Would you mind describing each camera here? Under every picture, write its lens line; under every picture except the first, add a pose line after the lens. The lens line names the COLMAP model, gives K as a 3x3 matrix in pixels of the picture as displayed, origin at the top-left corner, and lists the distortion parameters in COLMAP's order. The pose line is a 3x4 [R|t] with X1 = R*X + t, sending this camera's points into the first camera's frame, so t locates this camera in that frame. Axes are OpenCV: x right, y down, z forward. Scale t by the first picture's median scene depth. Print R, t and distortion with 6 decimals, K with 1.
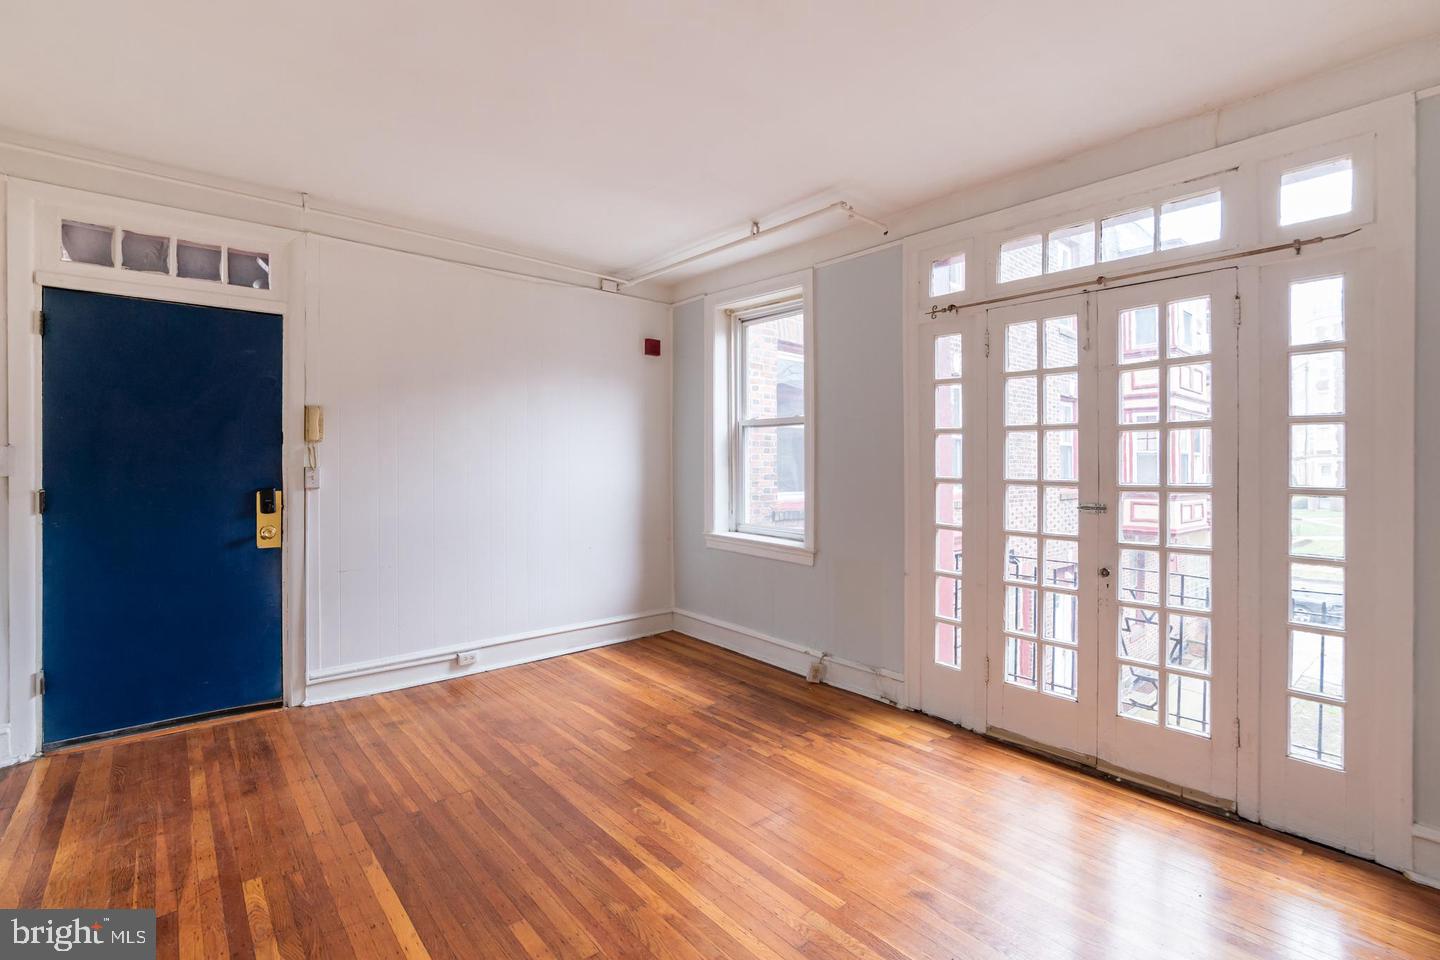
lens RADIAL K [[644.0, 0, 722.7], [0, 644.0, 471.6], [0, 0, 1]] dist [-0.014982, -0.000268]
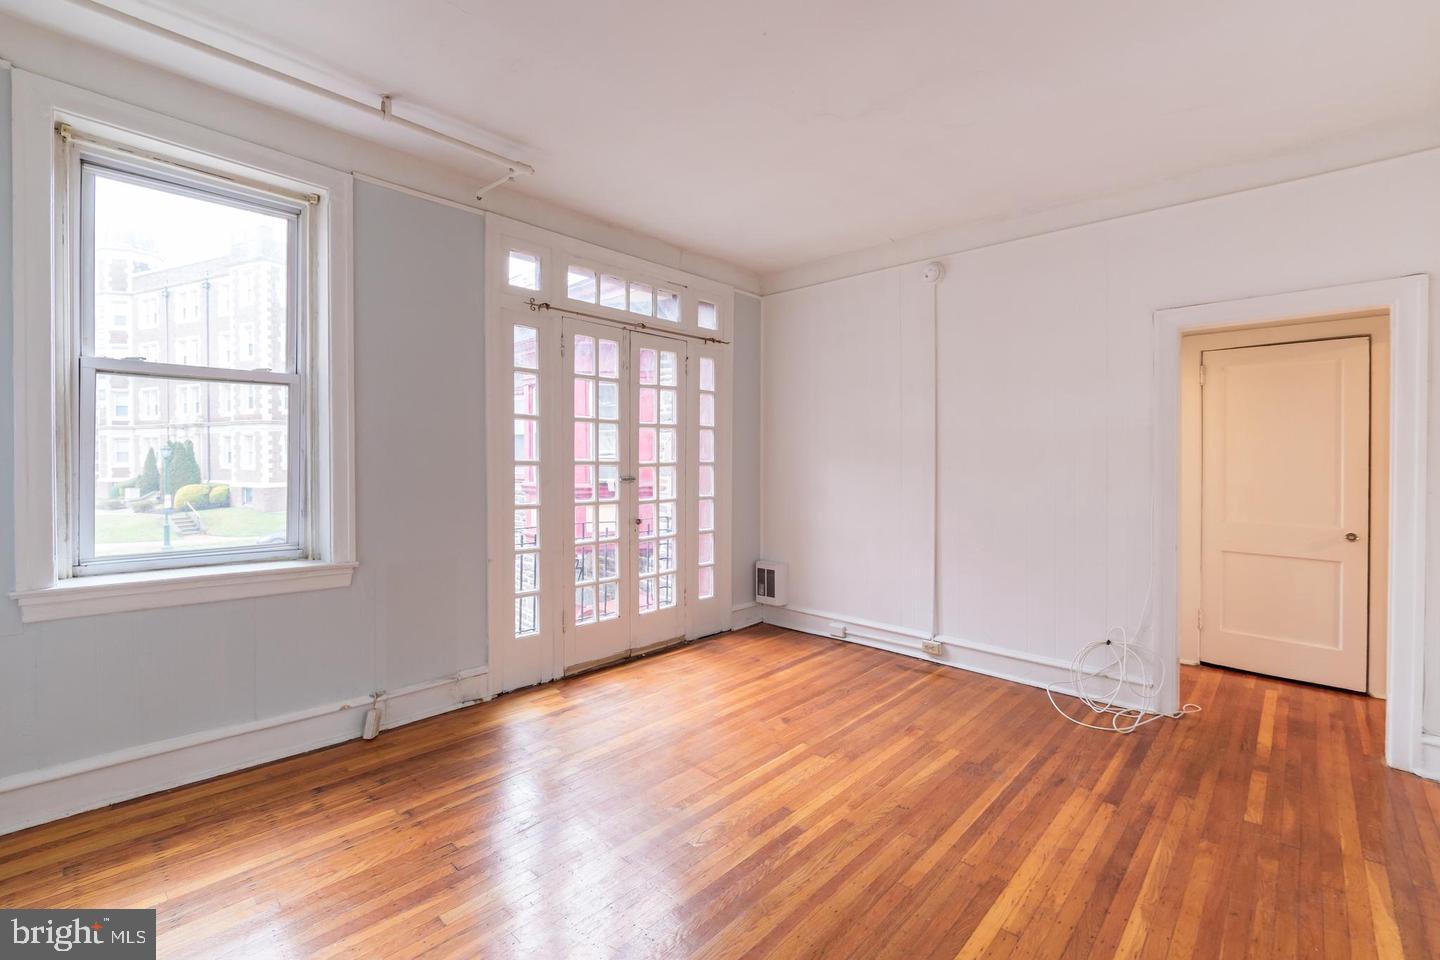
lens RADIAL K [[632.1, 0, 727.3], [0, 632.1, 460.2], [0, 0, 1]] dist [-0.002517, -0.000265]
pose [[-0.103231, -0.016121, 0.994527, -0.777939], [-0.000496, 0.999869, 0.016156, -0.008956], [-0.994657, 0.001175, -0.103225, 0.823970]]
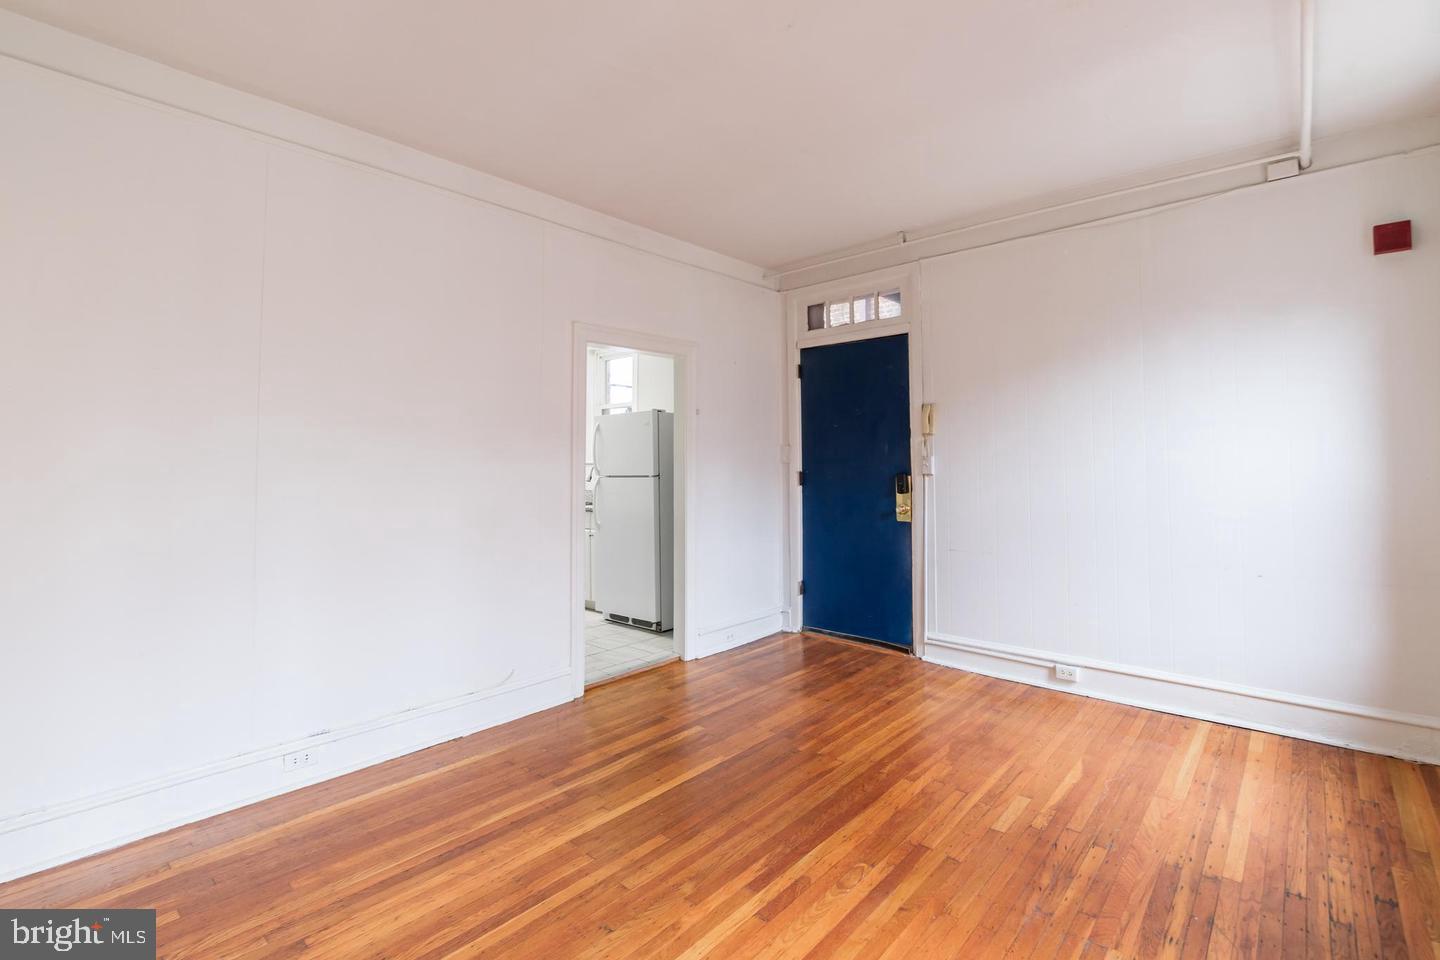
lens RADIAL K [[654.7, 0, 773.1], [0, 654.7, 439.8], [0, 0, 1]] dist [-0.010353, -0.000046]
pose [[0.152876, -0.033909, -0.987663, 0.549718], [-0.000178, 0.999410, -0.034340, 0.004877], [0.988245, 0.005425, 0.152780, 0.593415]]
